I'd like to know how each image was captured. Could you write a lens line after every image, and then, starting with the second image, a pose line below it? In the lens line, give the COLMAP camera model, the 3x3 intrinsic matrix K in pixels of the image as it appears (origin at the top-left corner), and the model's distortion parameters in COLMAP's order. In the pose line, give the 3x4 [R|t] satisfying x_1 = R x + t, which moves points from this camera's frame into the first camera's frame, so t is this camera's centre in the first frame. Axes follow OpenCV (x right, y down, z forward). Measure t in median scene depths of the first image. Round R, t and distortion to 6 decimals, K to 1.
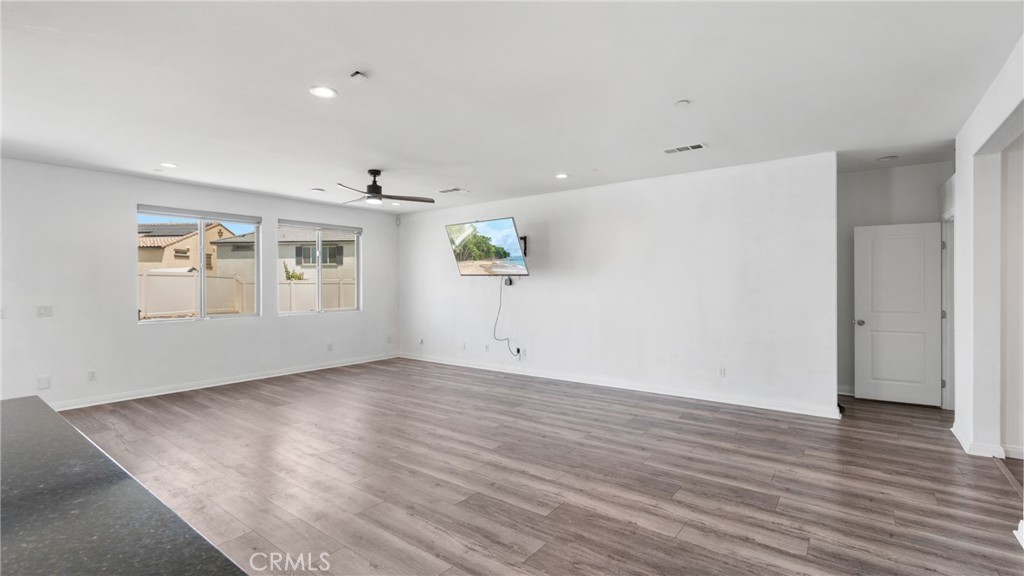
lens RADIAL K [[458.1, 0, 510.4], [0, 458.1, 283.3], [0, 0, 1]] dist [-0.004979, 0.000883]
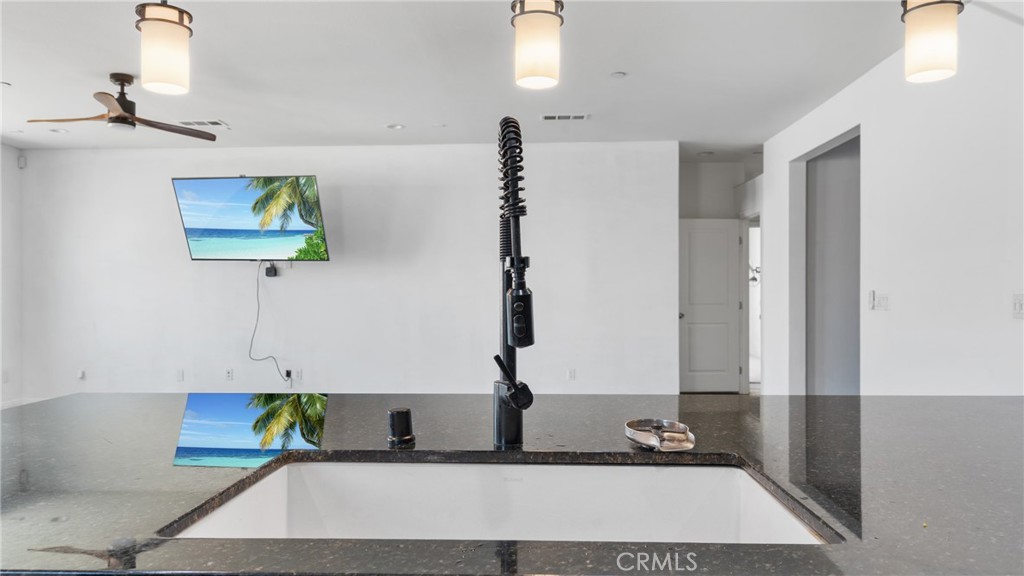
lens RADIAL K [[699.0, 0, 513.1], [0, 699.0, 291.1], [0, 0, 1]] dist [-0.009885, -0.001983]
pose [[0.819902, 0.002499, 0.572498, -0.398186], [-0.001774, 0.999997, -0.001824, 0.035914], [-0.572501, 0.000480, 0.819904, -0.035091]]
